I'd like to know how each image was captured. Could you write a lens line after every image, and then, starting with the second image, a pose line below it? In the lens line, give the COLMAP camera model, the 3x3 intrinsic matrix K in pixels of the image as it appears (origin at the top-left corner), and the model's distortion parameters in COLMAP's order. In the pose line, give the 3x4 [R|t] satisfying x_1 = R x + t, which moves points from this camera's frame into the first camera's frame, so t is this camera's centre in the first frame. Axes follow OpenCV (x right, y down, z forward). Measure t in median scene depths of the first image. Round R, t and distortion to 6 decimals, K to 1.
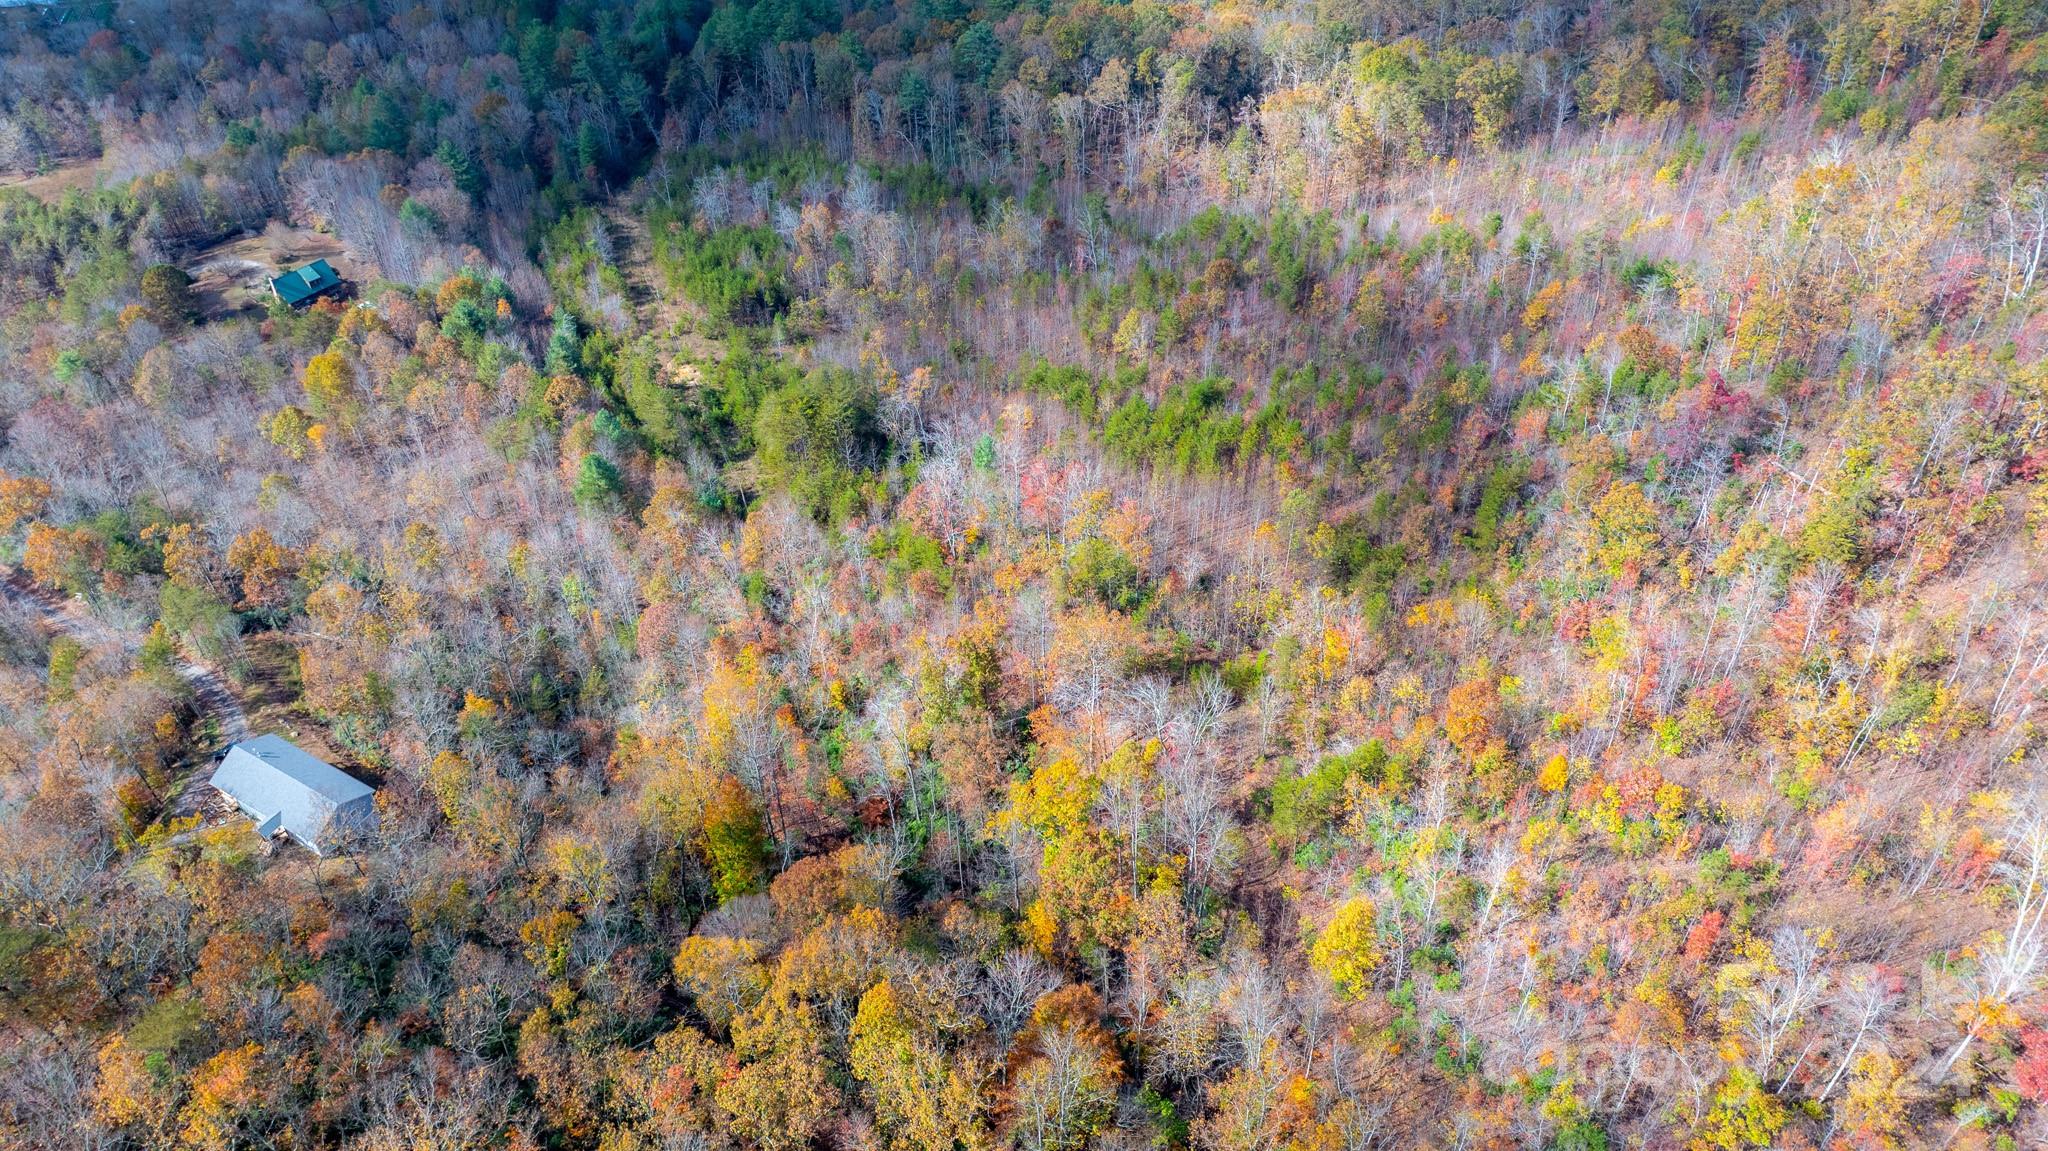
lens RADIAL K [[1429.8, 0, 1024.0], [0, 1429.8, 575.5], [0, 0, 1]] dist [0.004141, -0.119038]
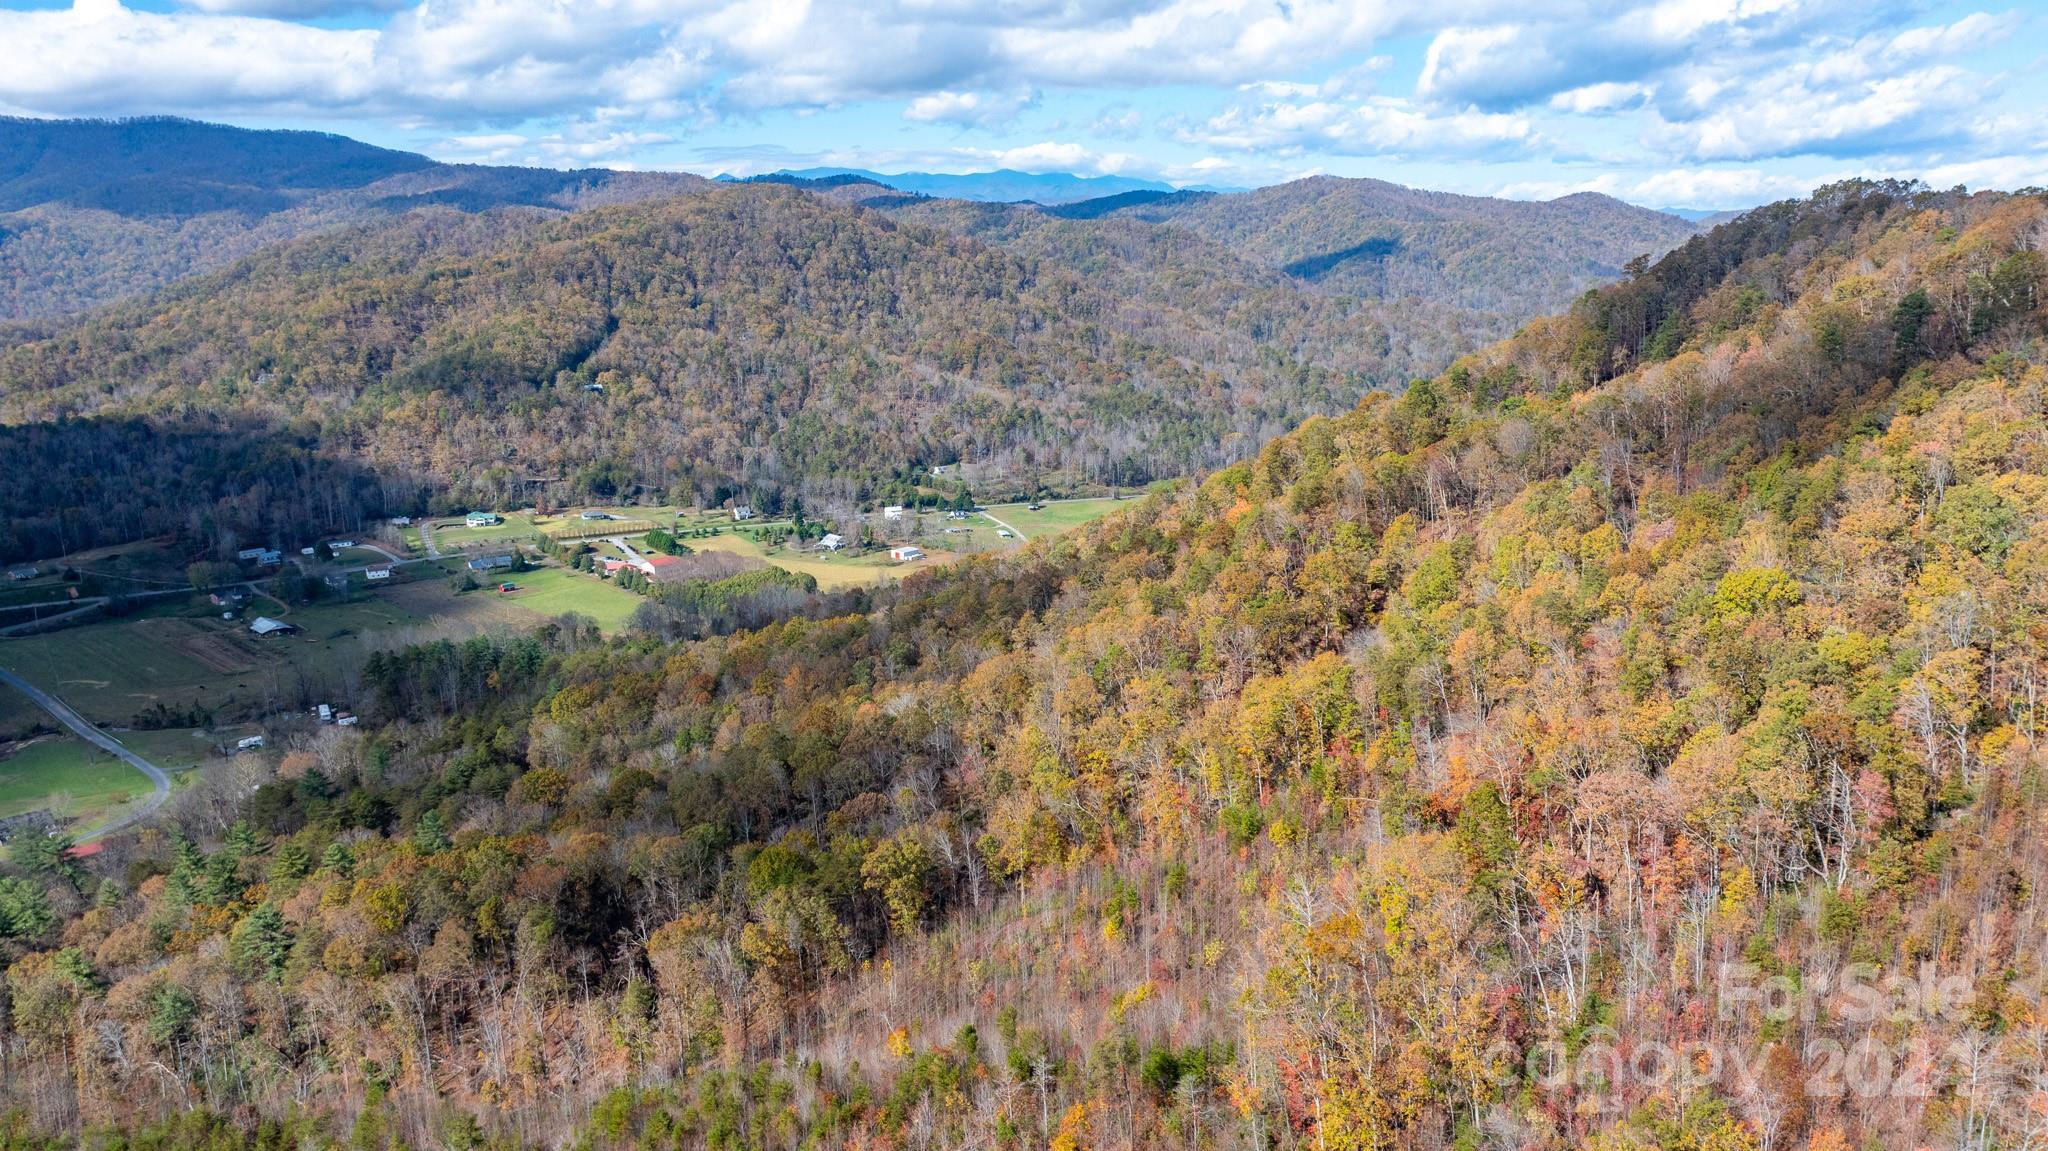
lens RADIAL K [[1472.6, 0, 1024.0], [0, 1472.6, 575.5], [0, 0, 1]] dist [-0.081312, 0.104363]
pose [[0.885965, -0.110834, 0.450313, 0.002175], [0.313661, 0.858443, -0.405823, -0.089710], [-0.341589, 0.500790, 0.795315, 0.128148]]
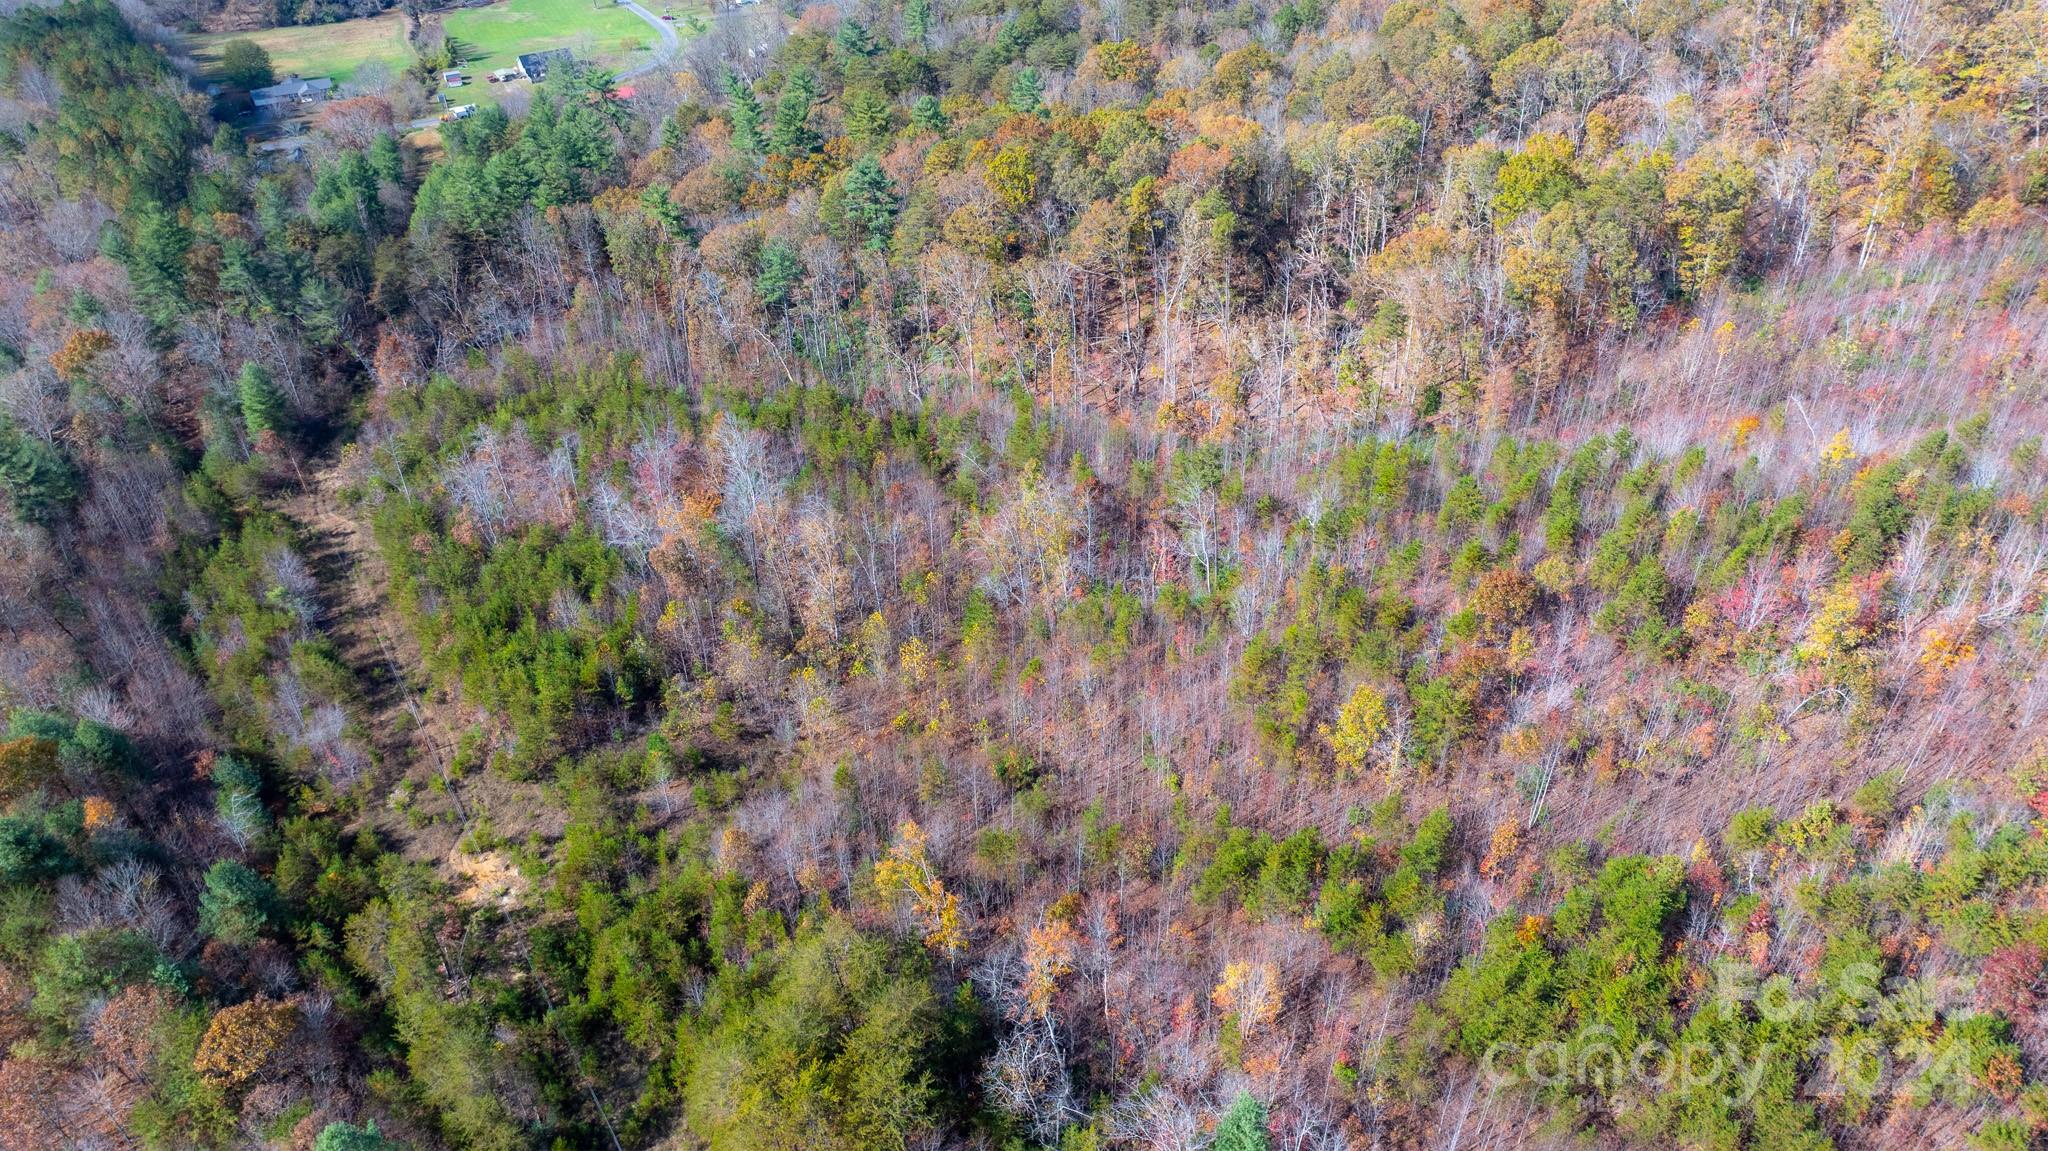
lens RADIAL K [[1438.8, 0, 1020.7], [0, 1438.8, 572.9], [0, 0, 1]] dist [-0.038016, 0.030354]
pose [[0.978817, -0.127490, 0.160198, -0.096921], [0.137402, 0.989131, -0.052350, -0.163338], [-0.151782, 0.073252, 0.985696, 0.372438]]
